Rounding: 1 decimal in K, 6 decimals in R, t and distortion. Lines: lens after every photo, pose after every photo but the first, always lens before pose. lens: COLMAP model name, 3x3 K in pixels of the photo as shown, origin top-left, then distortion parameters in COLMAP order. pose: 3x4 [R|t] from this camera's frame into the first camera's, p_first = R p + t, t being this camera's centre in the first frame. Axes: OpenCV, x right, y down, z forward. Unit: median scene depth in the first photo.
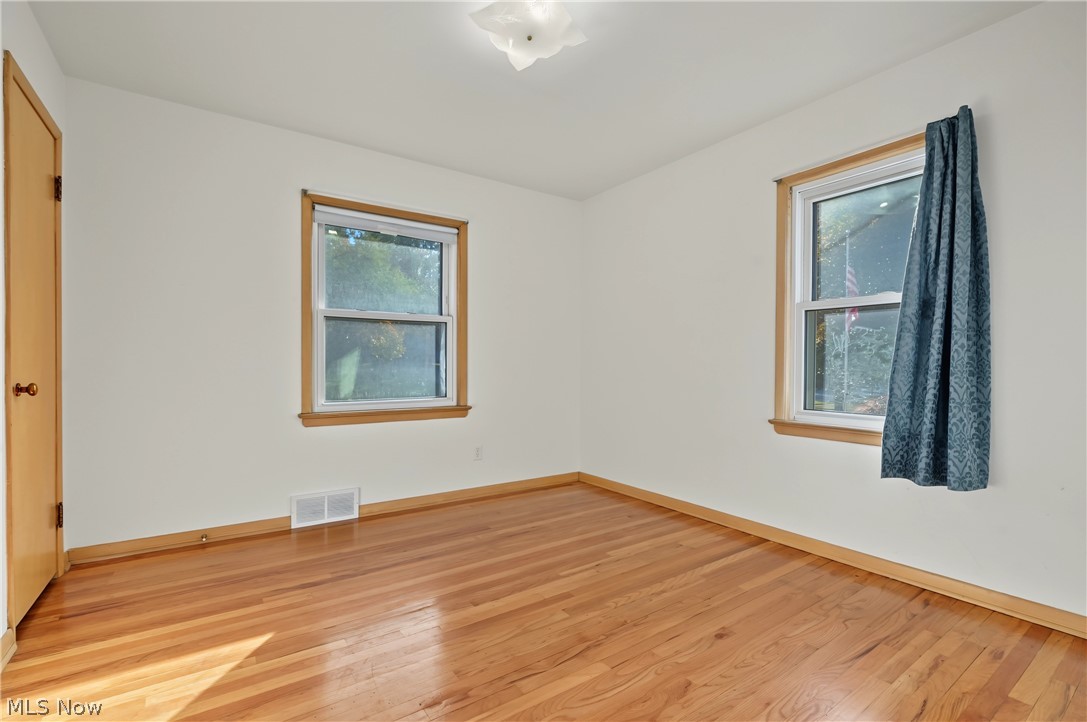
lens RADIAL K [[496.7, 0, 542.5], [0, 496.7, 364.9], [0, 0, 1]] dist [-0.008026, -0.000037]
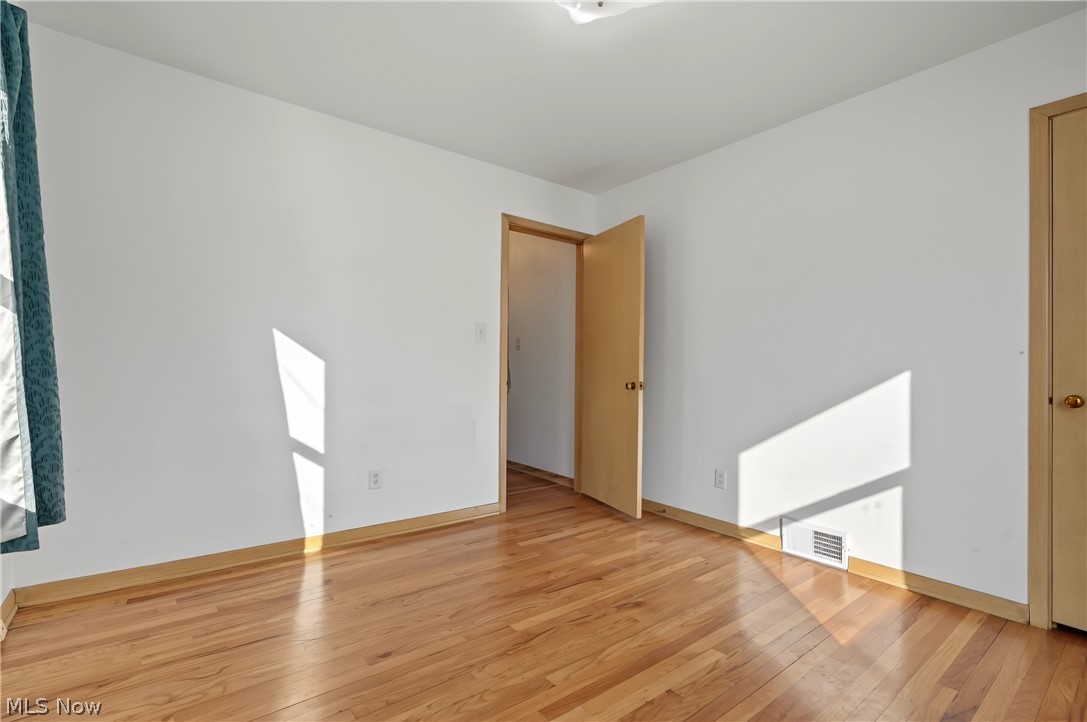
lens RADIAL K [[496.7, 0, 542.5], [0, 496.7, 364.9], [0, 0, 1]] dist [-0.008026, -0.000037]
pose [[-0.998124, -0.017689, -0.058613, 0.124335], [-0.017543, 0.999842, -0.003003, -0.007863], [0.058657, -0.001969, -0.998276, 1.932107]]
